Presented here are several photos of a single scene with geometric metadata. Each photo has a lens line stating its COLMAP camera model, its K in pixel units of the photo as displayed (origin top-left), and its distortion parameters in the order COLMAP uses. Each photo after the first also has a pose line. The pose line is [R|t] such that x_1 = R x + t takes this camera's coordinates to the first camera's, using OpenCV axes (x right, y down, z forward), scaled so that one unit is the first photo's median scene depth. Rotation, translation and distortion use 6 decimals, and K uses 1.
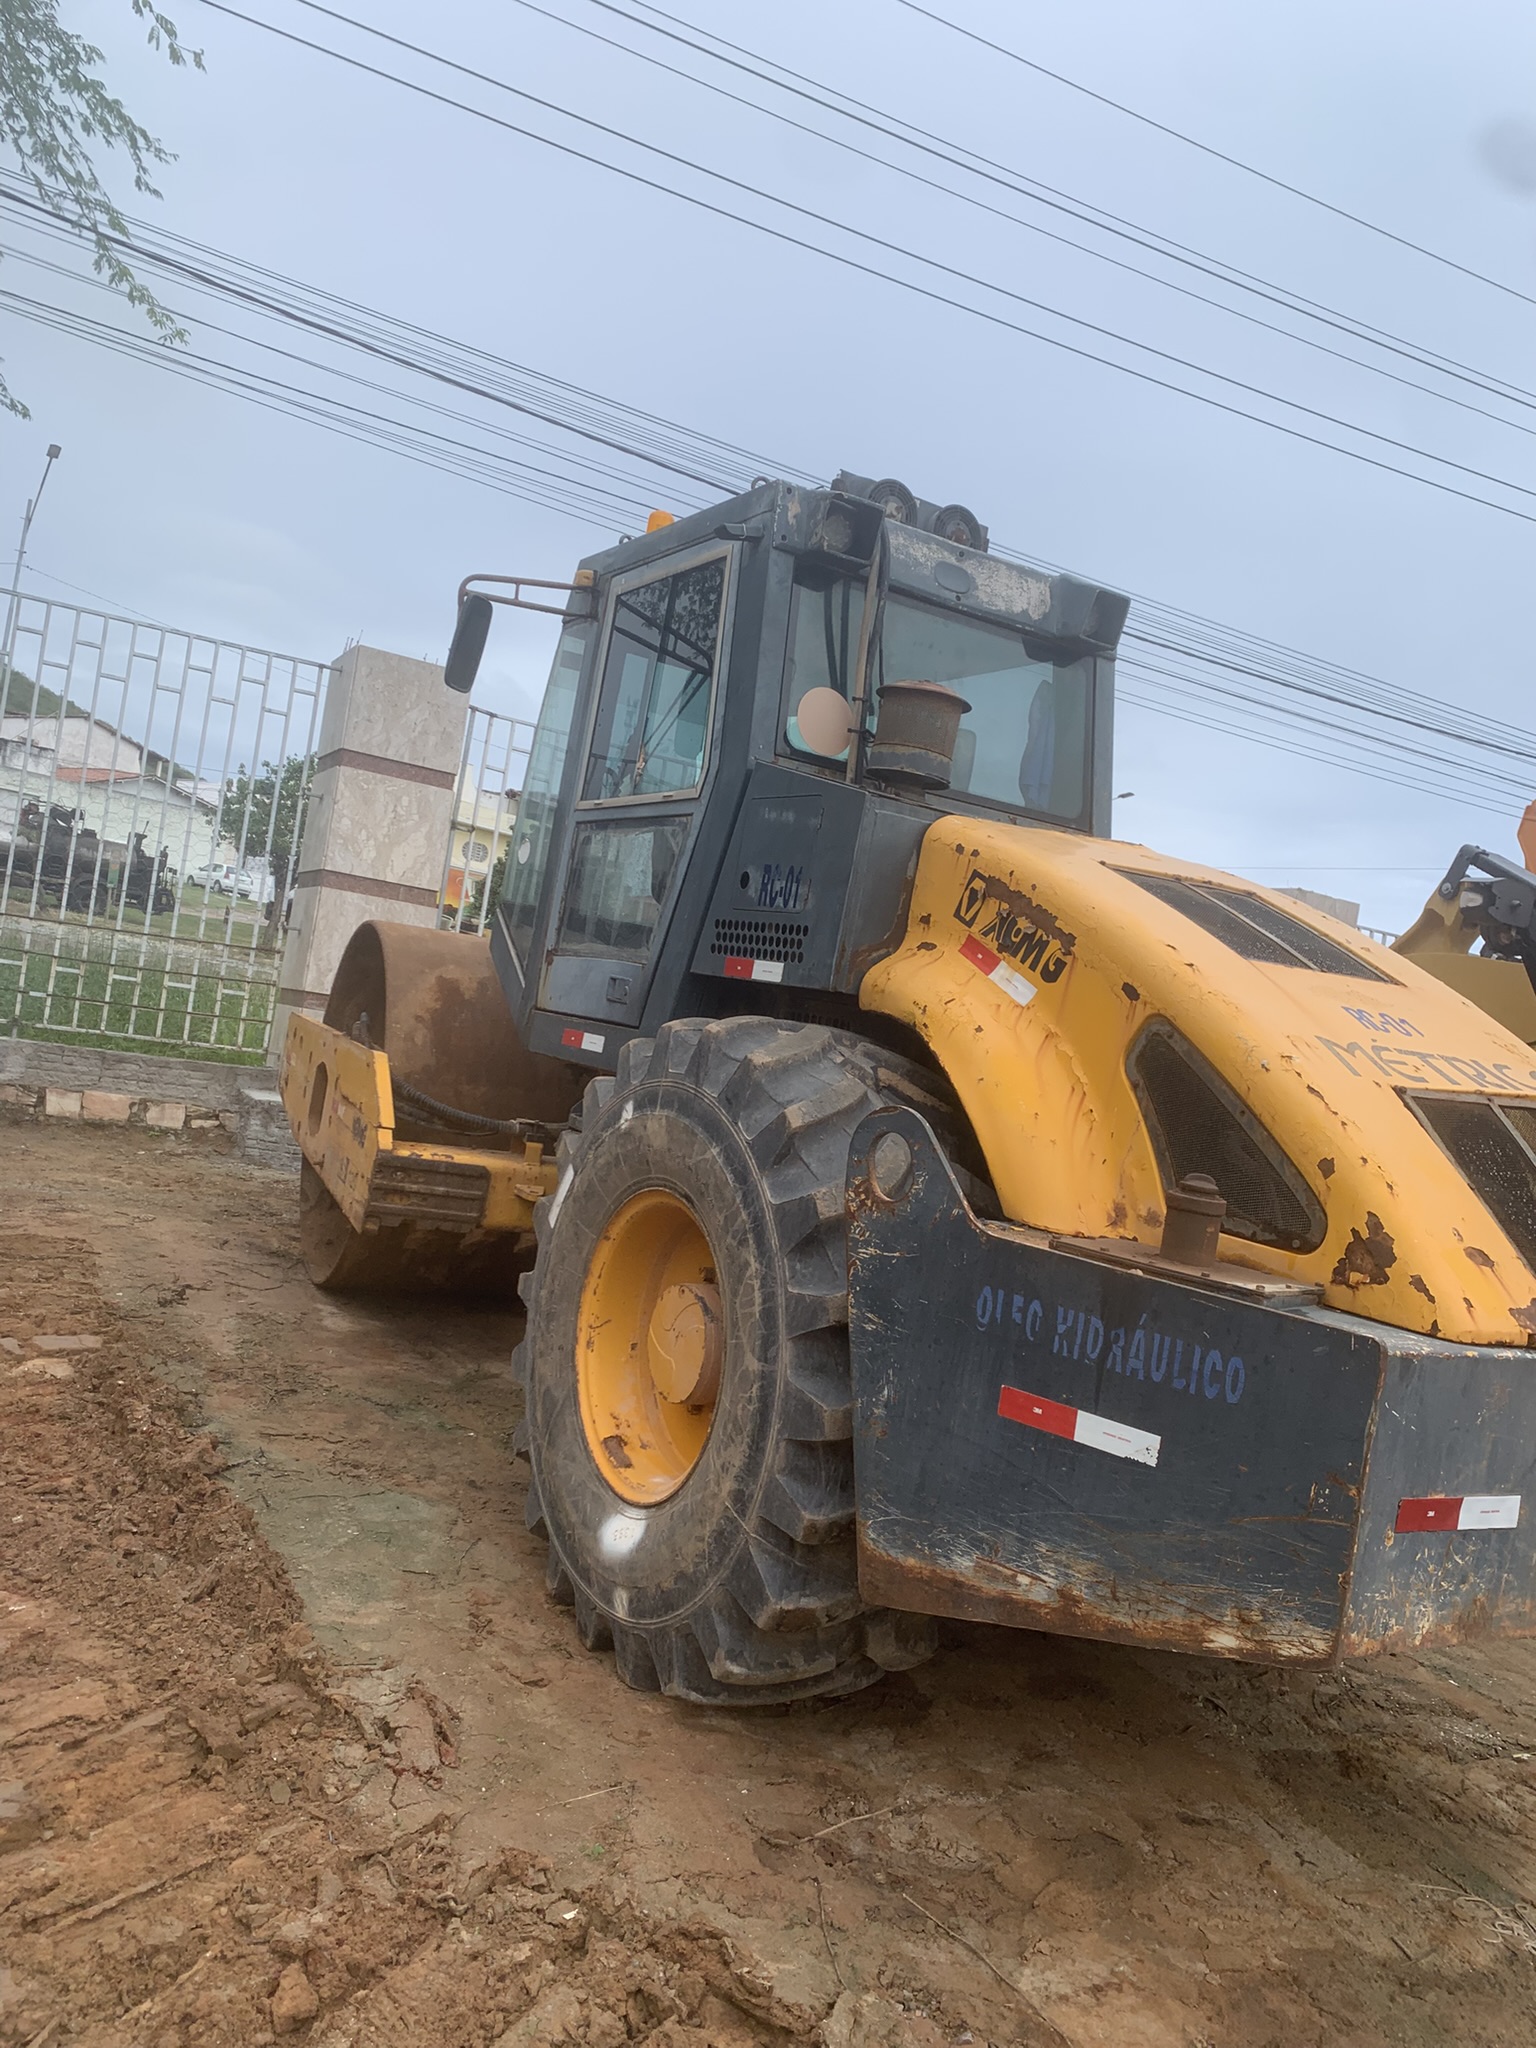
lens RADIAL K [[1585.6, 0, 768.0], [0, 1585.6, 1024.0], [0, 0, 1]] dist [0.007110, 0.001913]
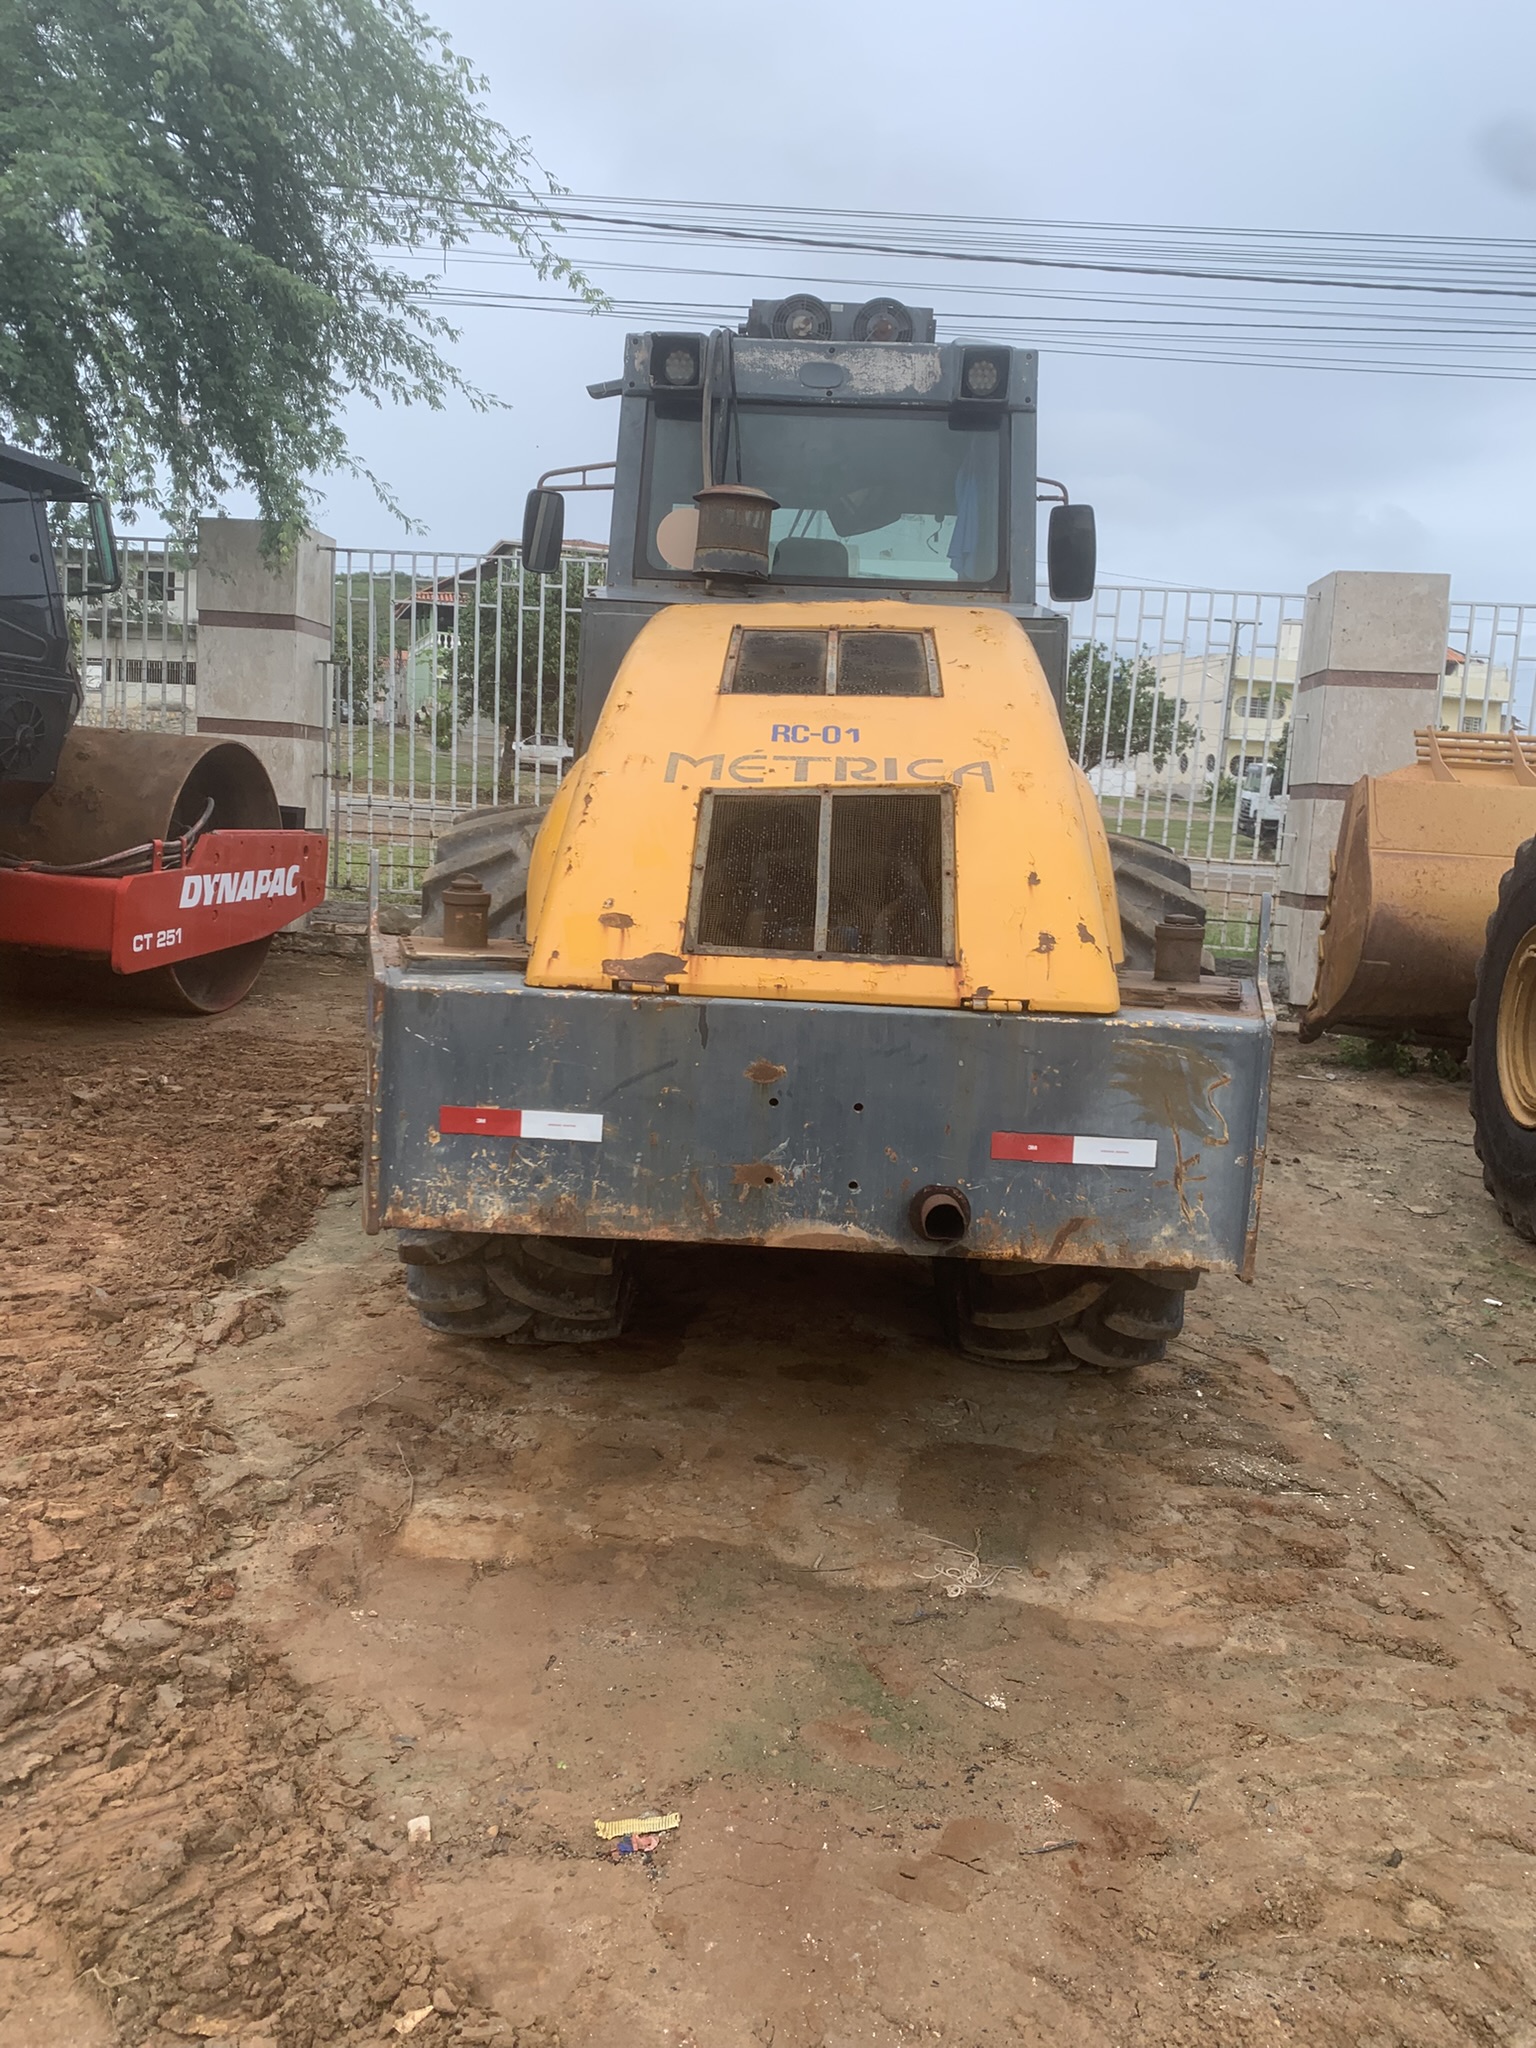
lens RADIAL K [[1577.1, 0, 756.0], [0, 1577.1, 1022.8], [0, 0, 1]] dist [0.125419, -0.342042]
pose [[0.837599, -0.042863, -0.544602, 0.852539], [0.079531, 0.995864, 0.043939, 0.132018], [0.540466, -0.080116, 0.837543, 0.064145]]
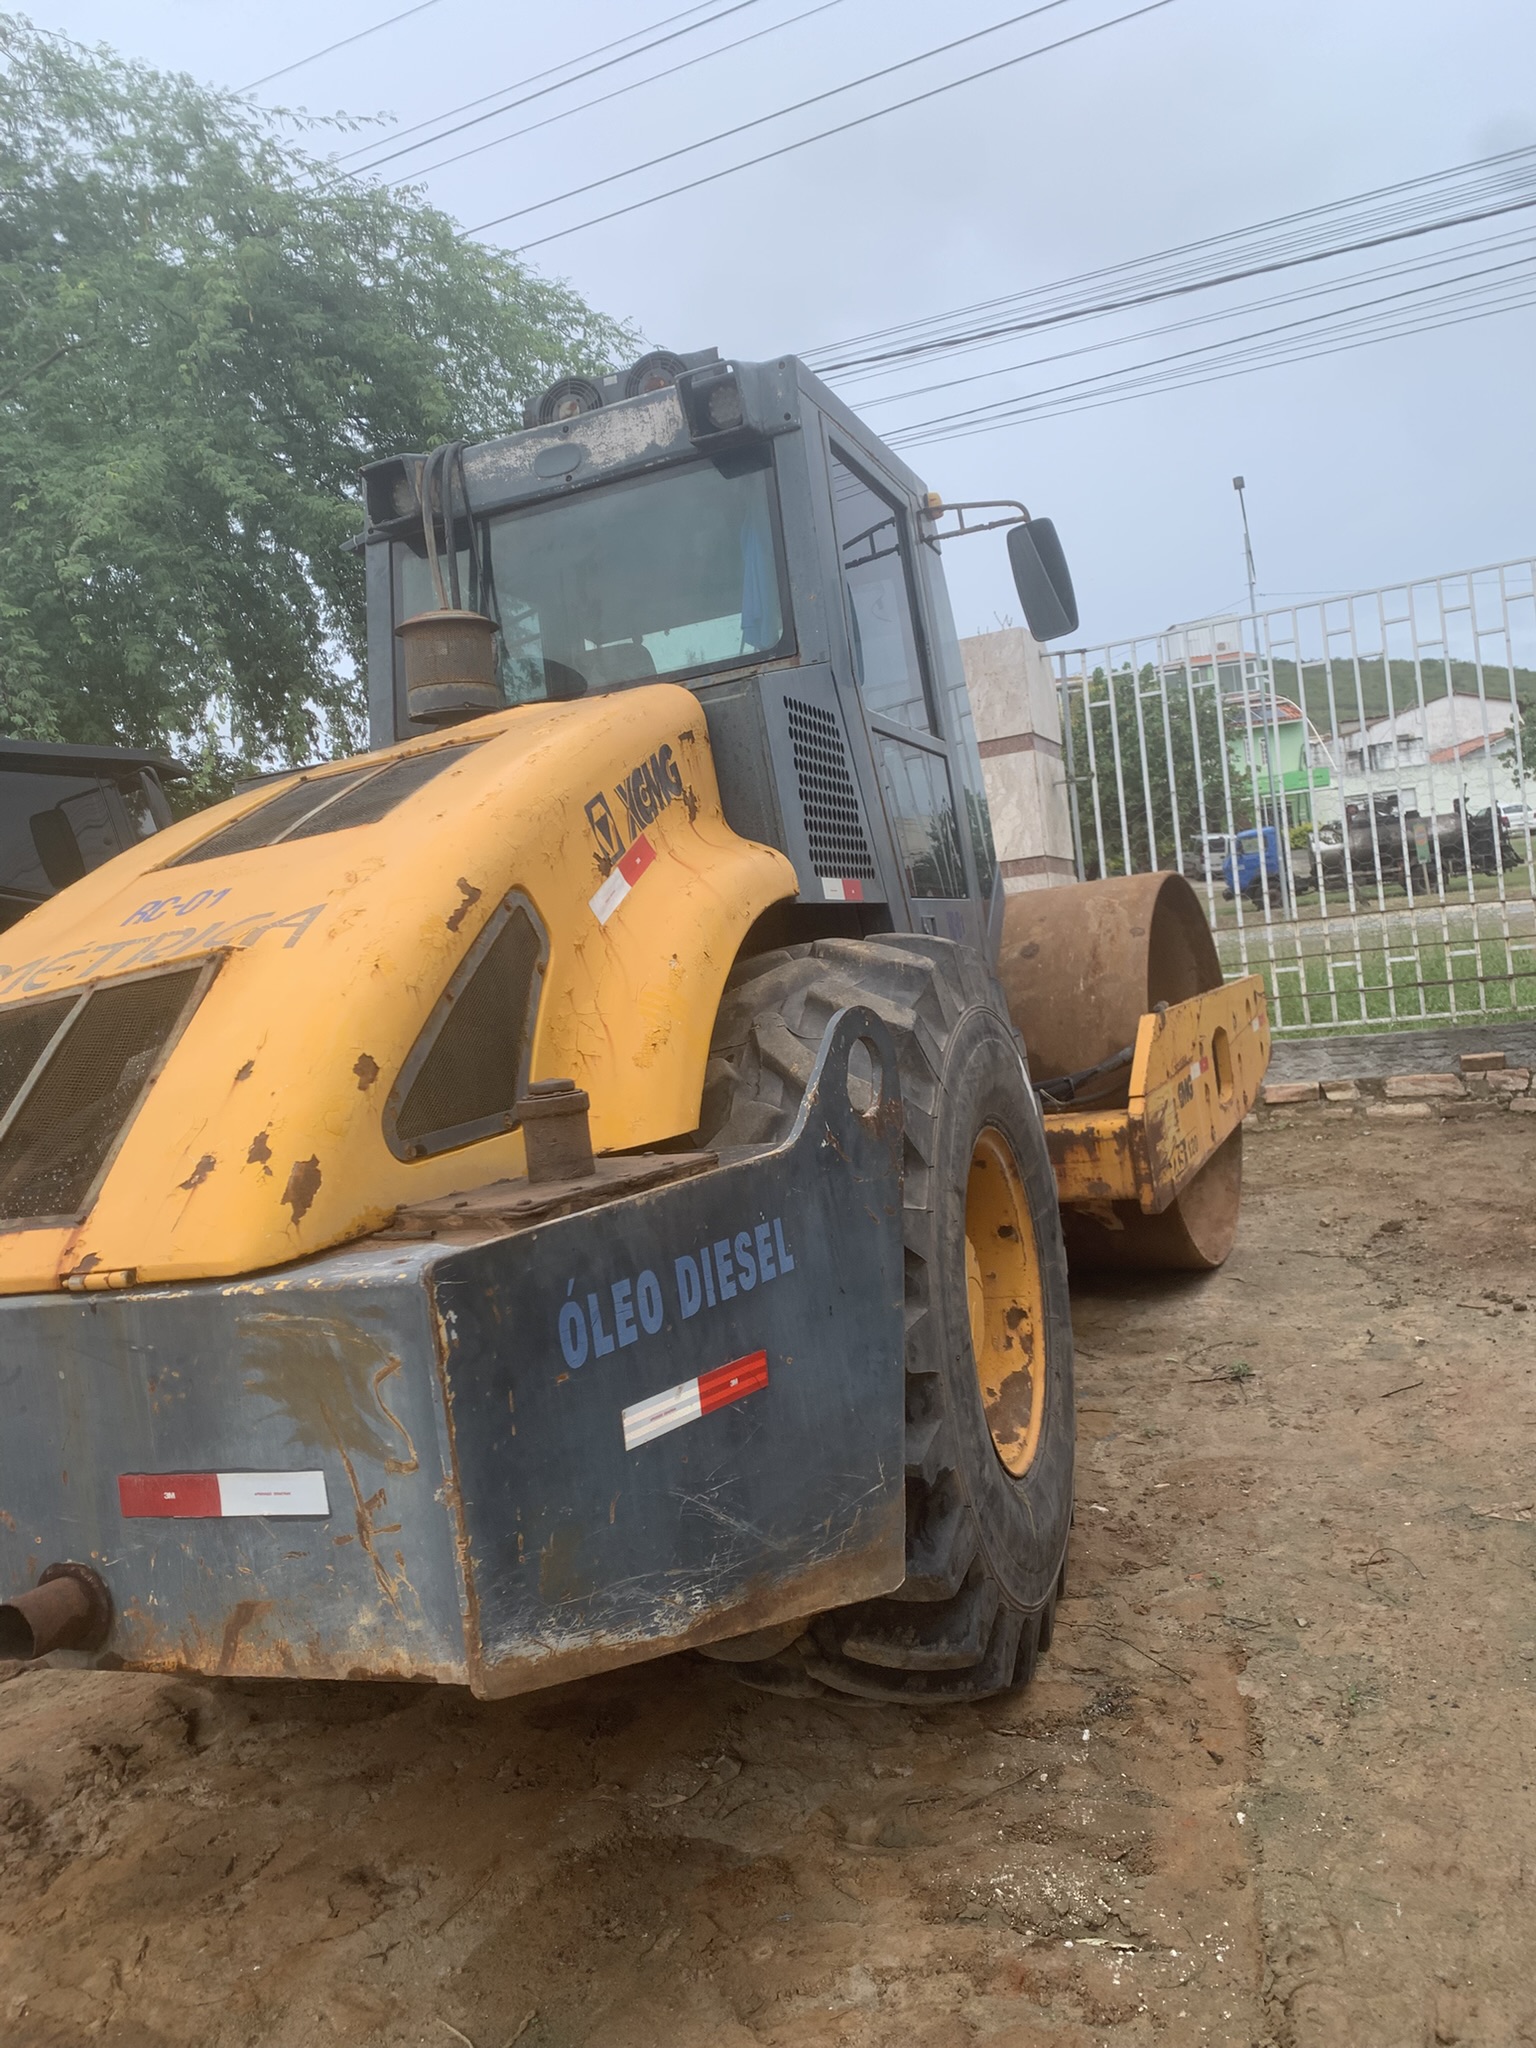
lens RADIAL K [[1591.8, 0, 758.3], [0, 1591.8, 1016.9], [0, 0, 1]] dist [0.012153, -0.002587]
pose [[0.577303, -0.214987, -0.787720, 1.092344], [0.219443, 0.970074, -0.103930, 0.187514], [0.786490, -0.112860, 0.607204, 0.674083]]
